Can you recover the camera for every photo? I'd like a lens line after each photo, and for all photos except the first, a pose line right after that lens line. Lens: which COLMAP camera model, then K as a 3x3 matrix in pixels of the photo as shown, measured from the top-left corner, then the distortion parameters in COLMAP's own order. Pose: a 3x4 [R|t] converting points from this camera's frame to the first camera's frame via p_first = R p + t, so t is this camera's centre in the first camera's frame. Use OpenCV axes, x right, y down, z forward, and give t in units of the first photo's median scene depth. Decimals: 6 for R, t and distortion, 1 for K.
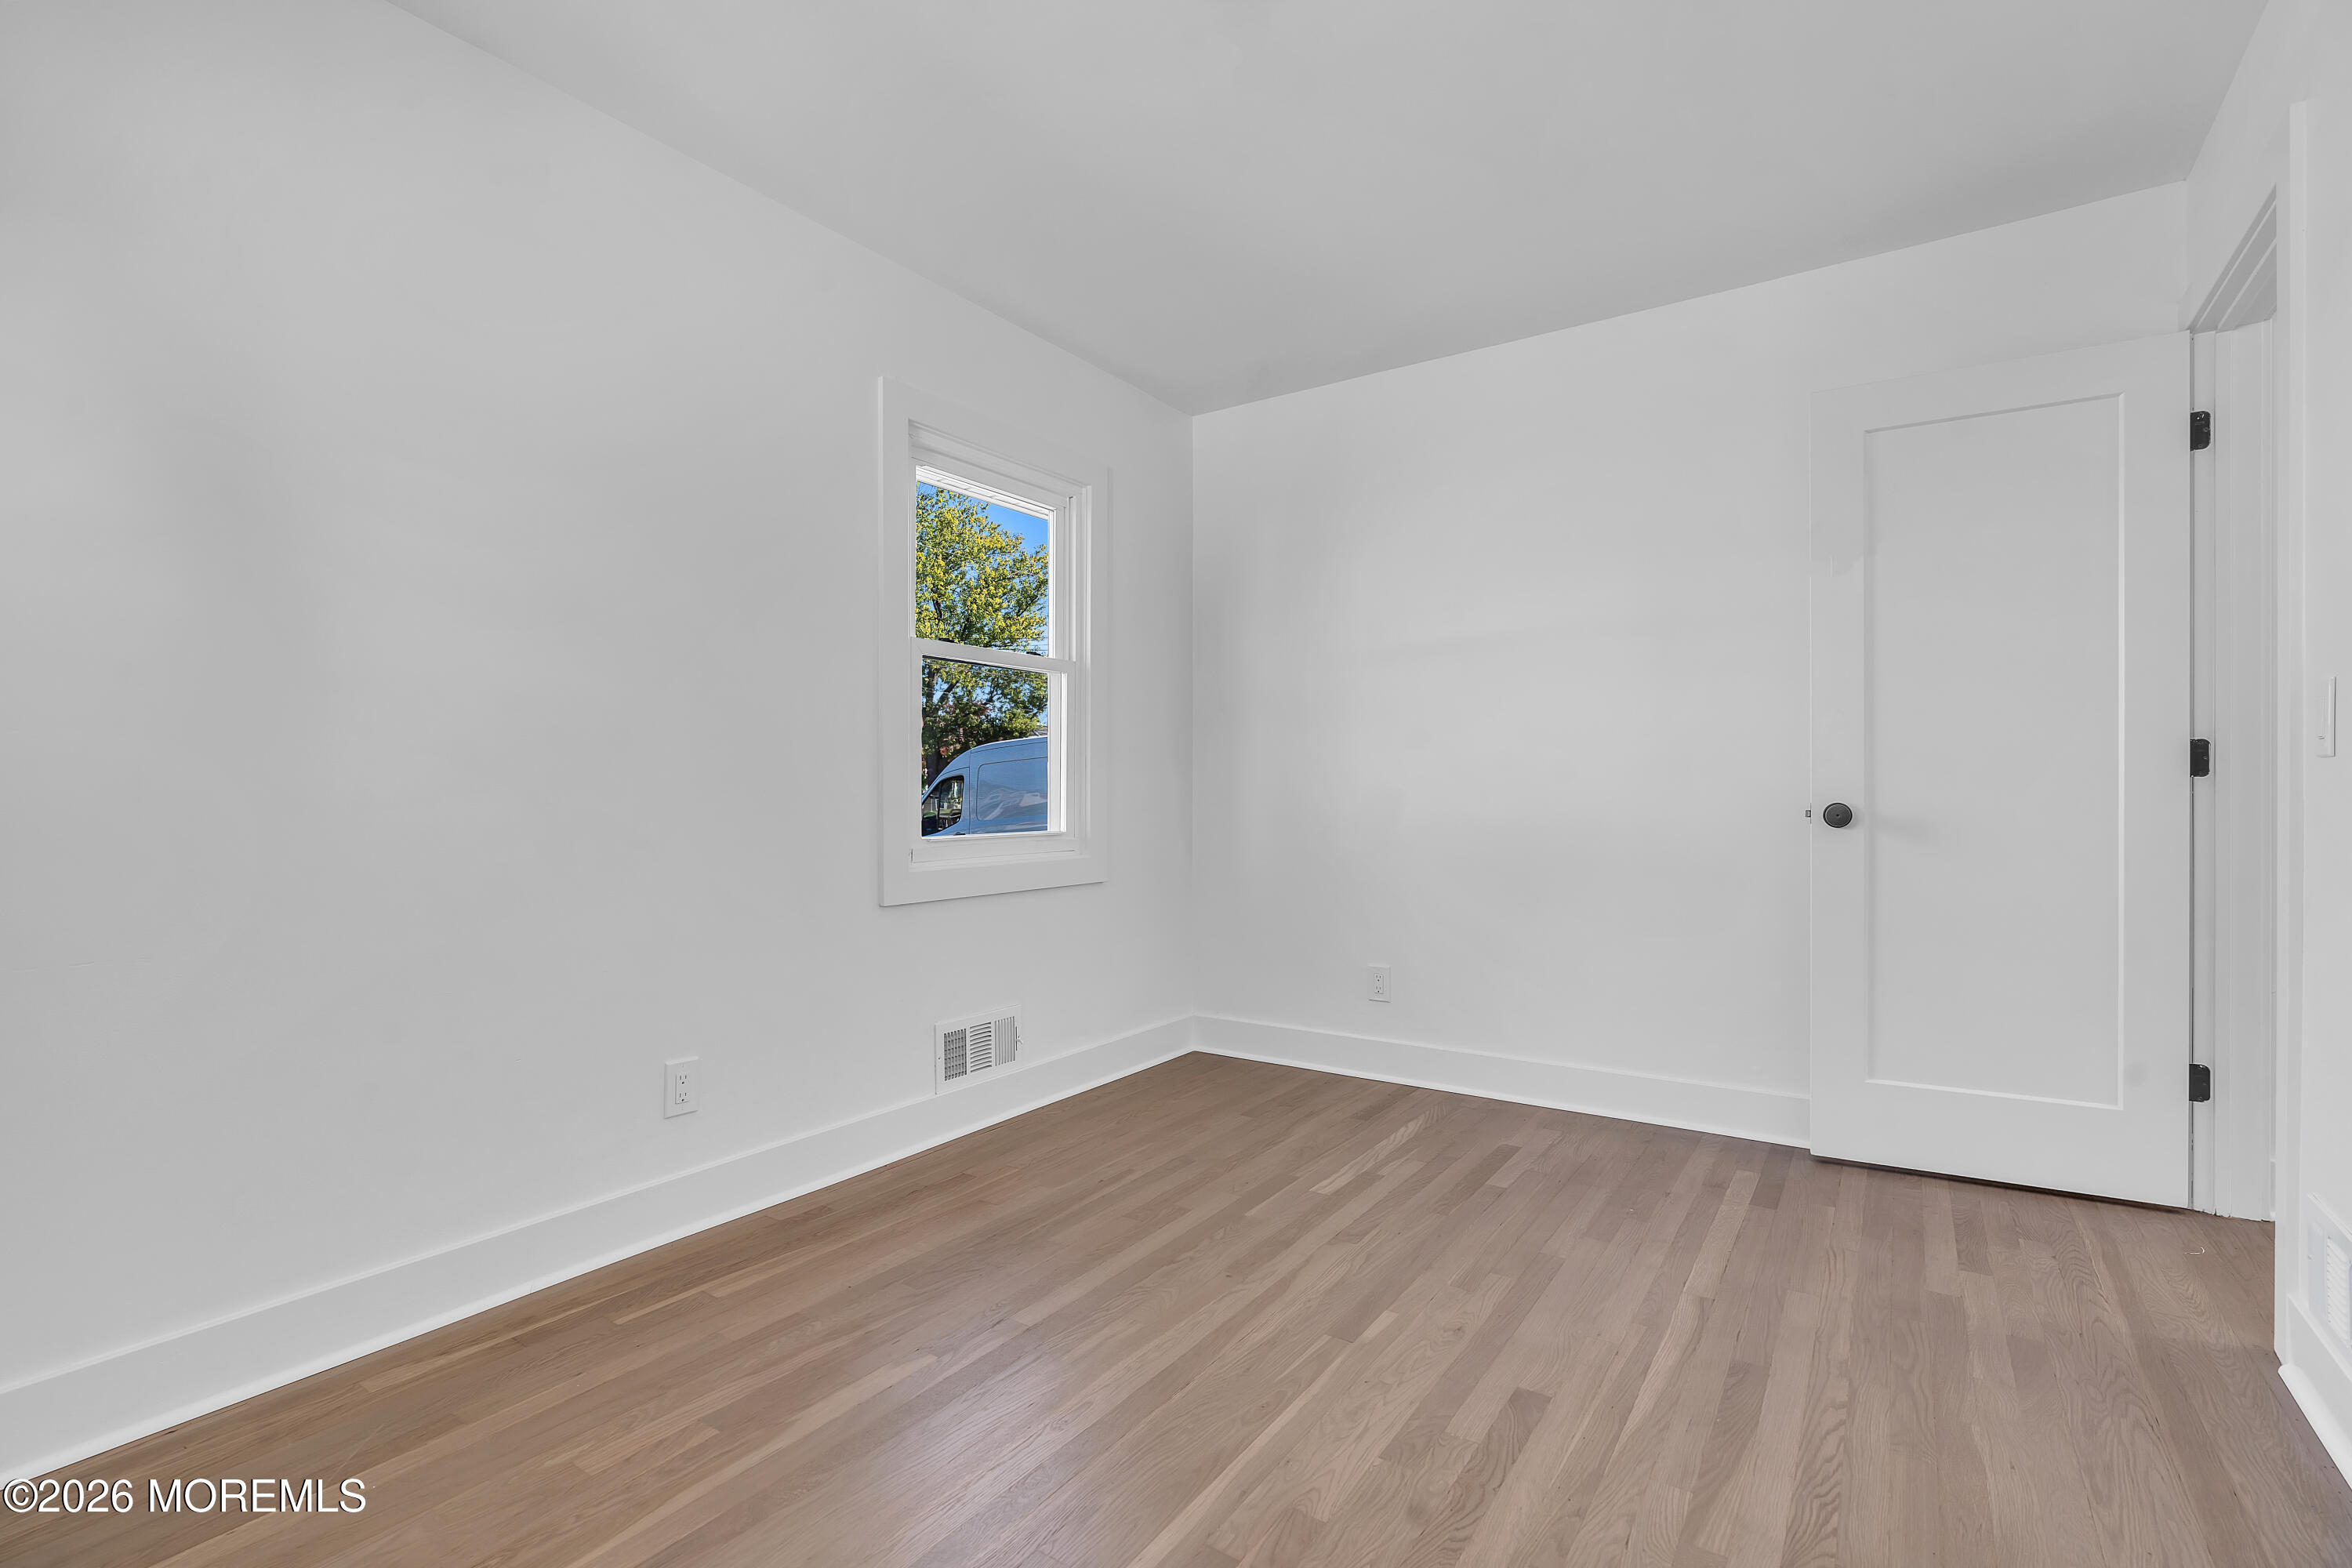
lens RADIAL K [[1064.0, 0, 1177.2], [0, 1064.0, 788.1], [0, 0, 1]] dist [-0.008884, 0.001965]
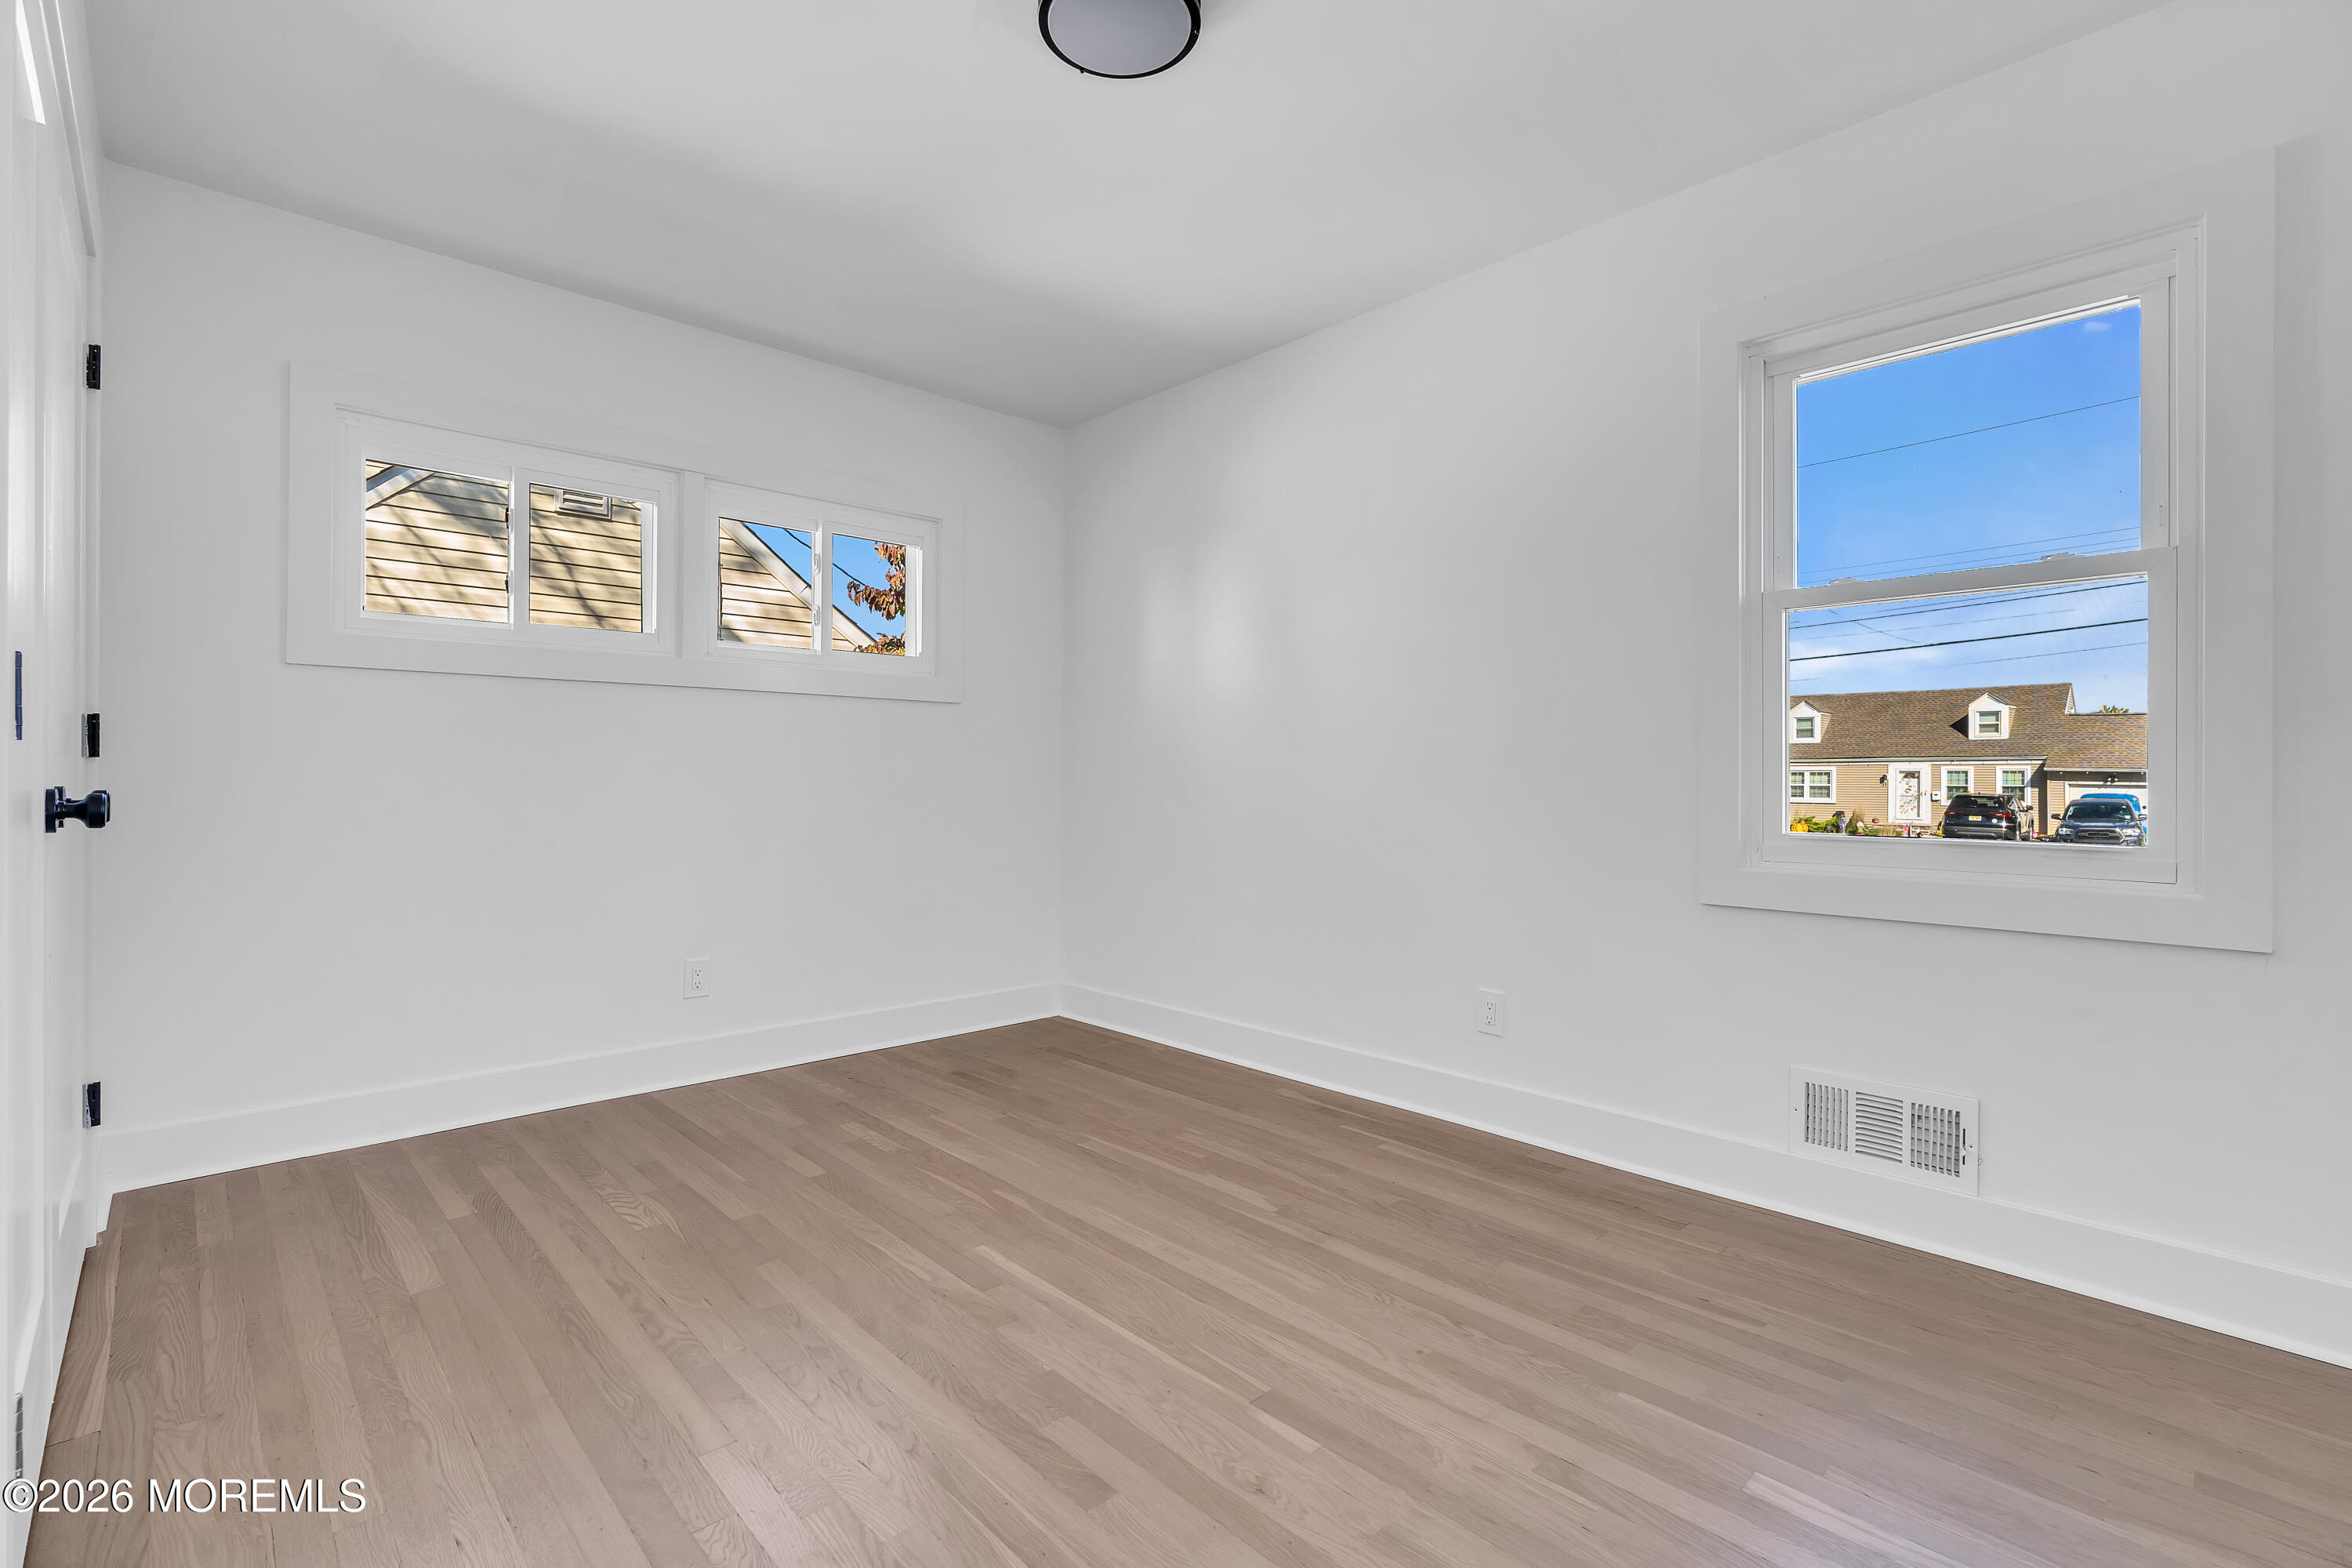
lens RADIAL K [[1064.0, 0, 1183.4], [0, 1064.0, 778.8], [0, 0, 1]] dist [-0.008884, 0.001965]
pose [[-0.212943, 0.002485, -0.977062, 1.032454], [0.000476, 0.999997, 0.002440, 0.003126], [0.977065, 0.000054, -0.212943, 1.130527]]
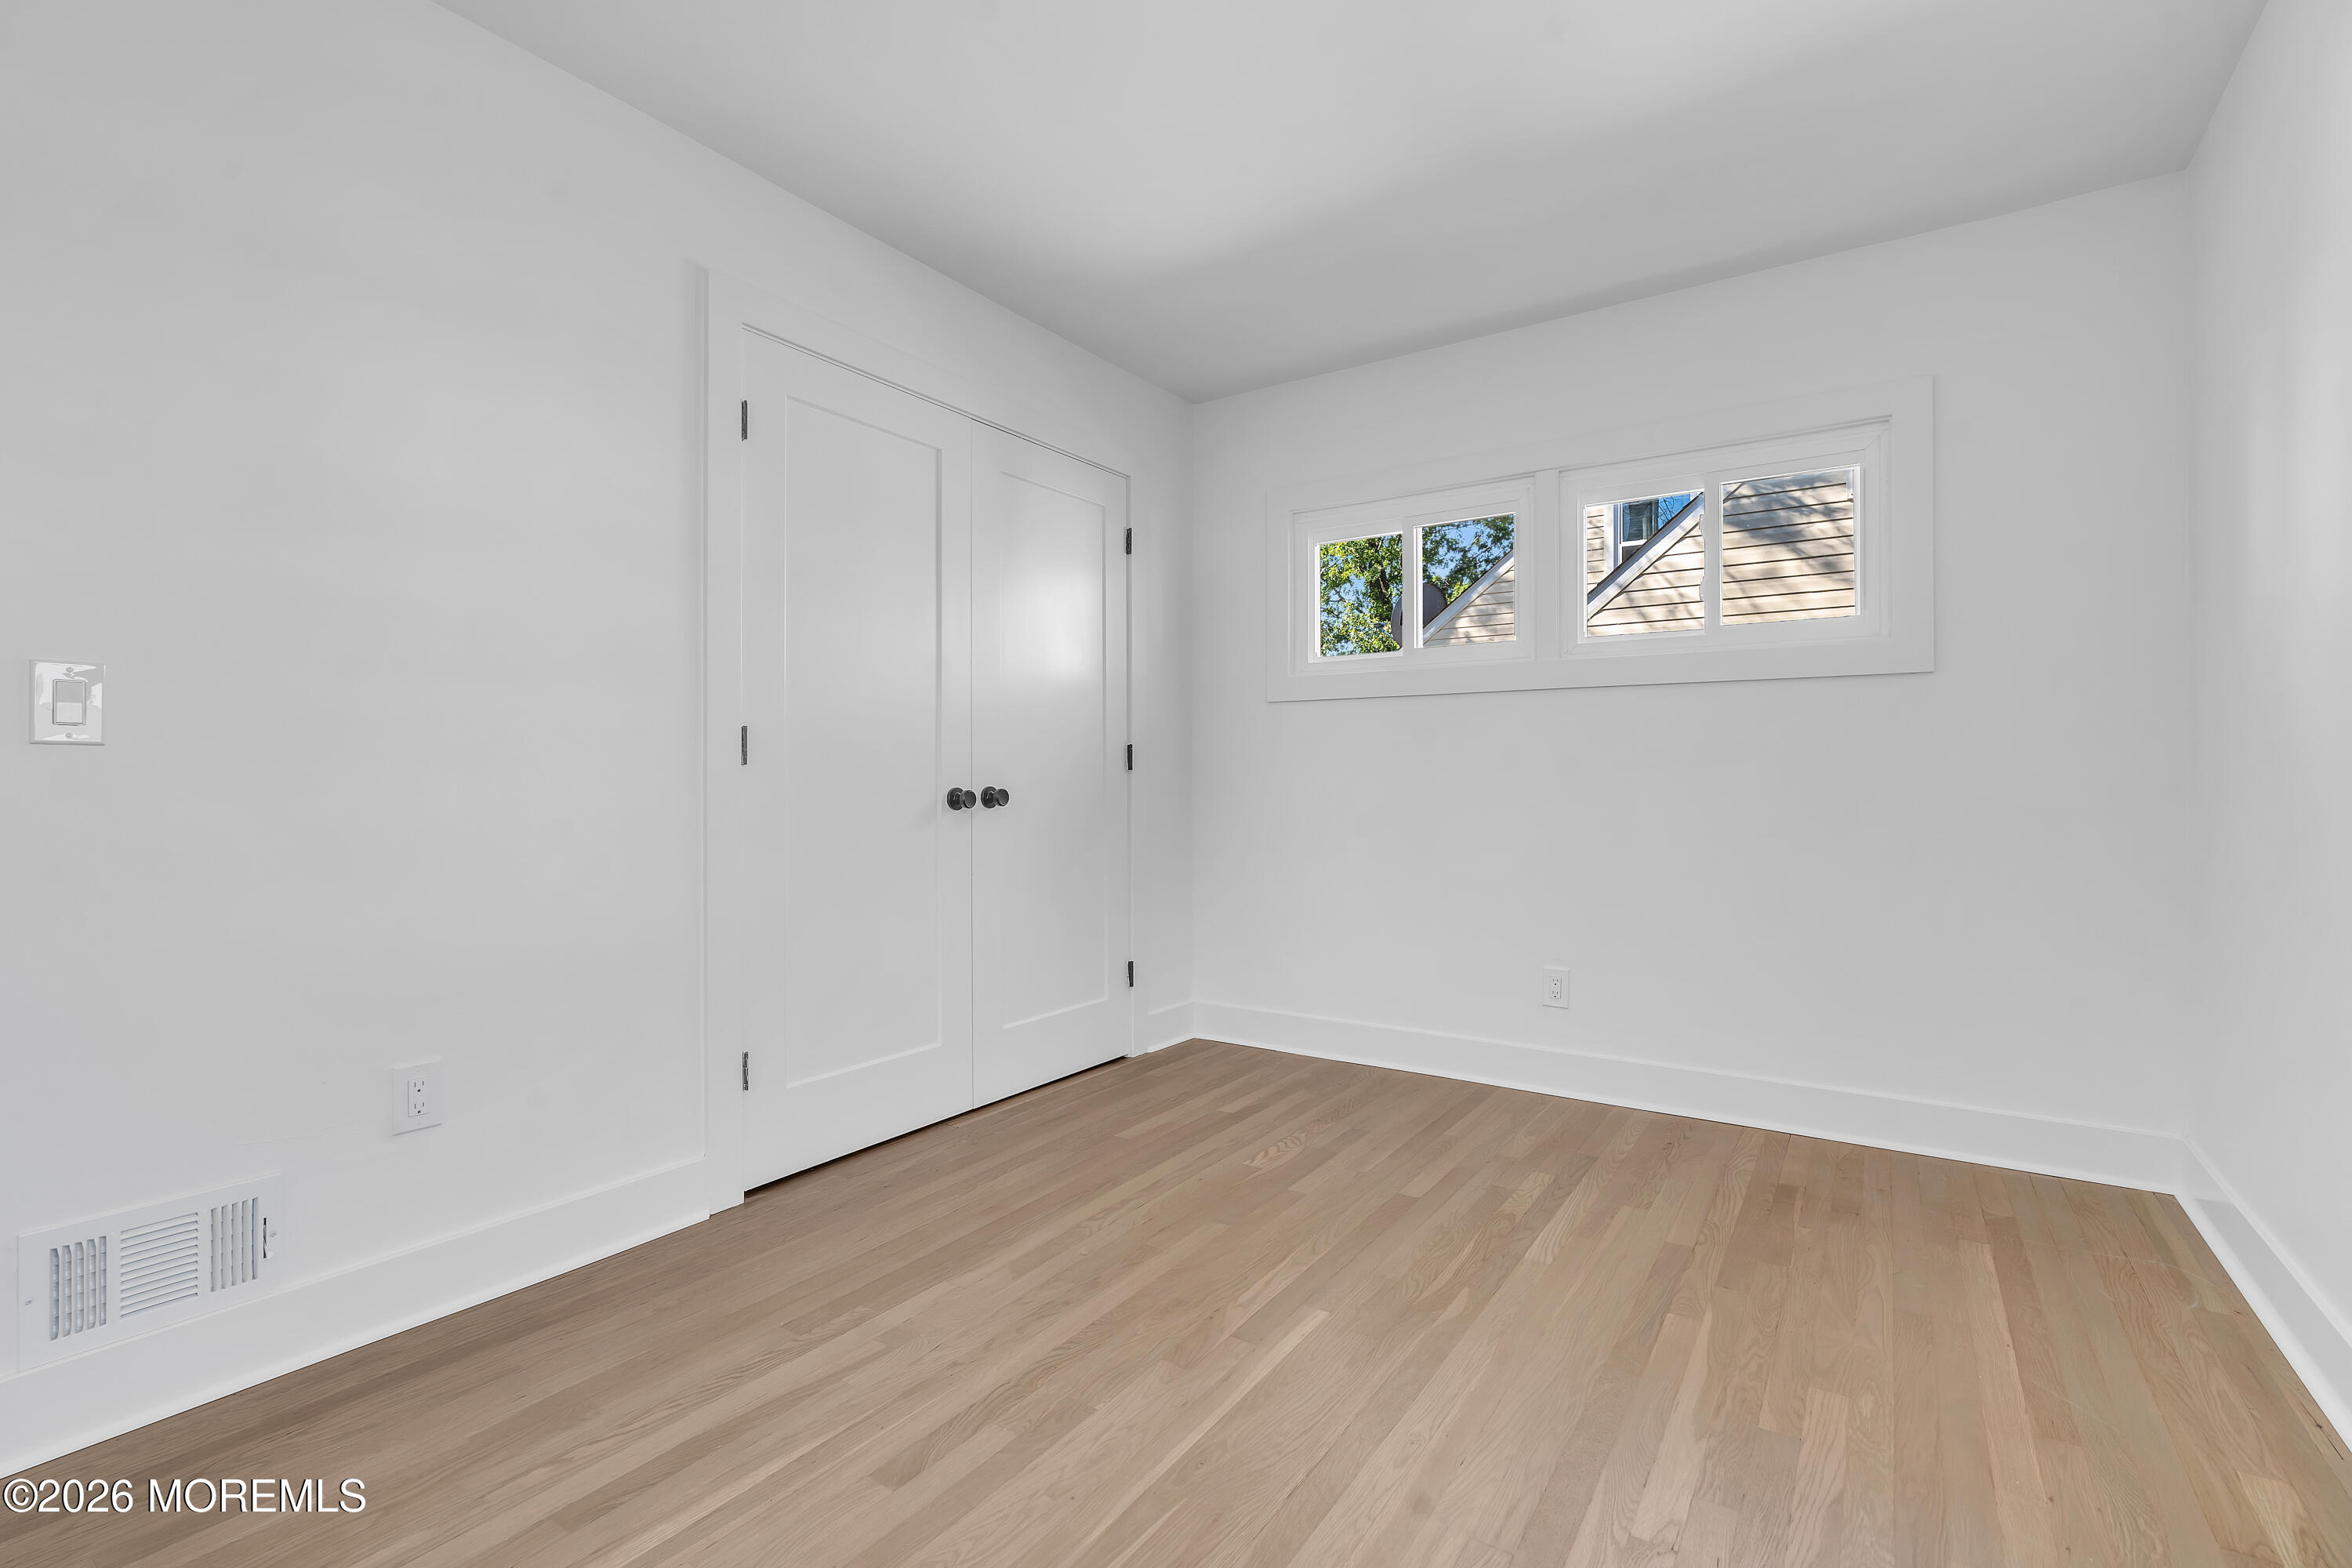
lens RADIAL K [[1064.0, 0, 1173.2], [0, 1064.0, 781.5], [0, 0, 1]] dist [-0.008884, 0.001965]
pose [[-0.999970, 0.002330, 0.007369, 0.086641], [0.002308, 0.999993, -0.003017, 0.009030], [-0.007376, -0.003000, -0.999968, 1.689466]]
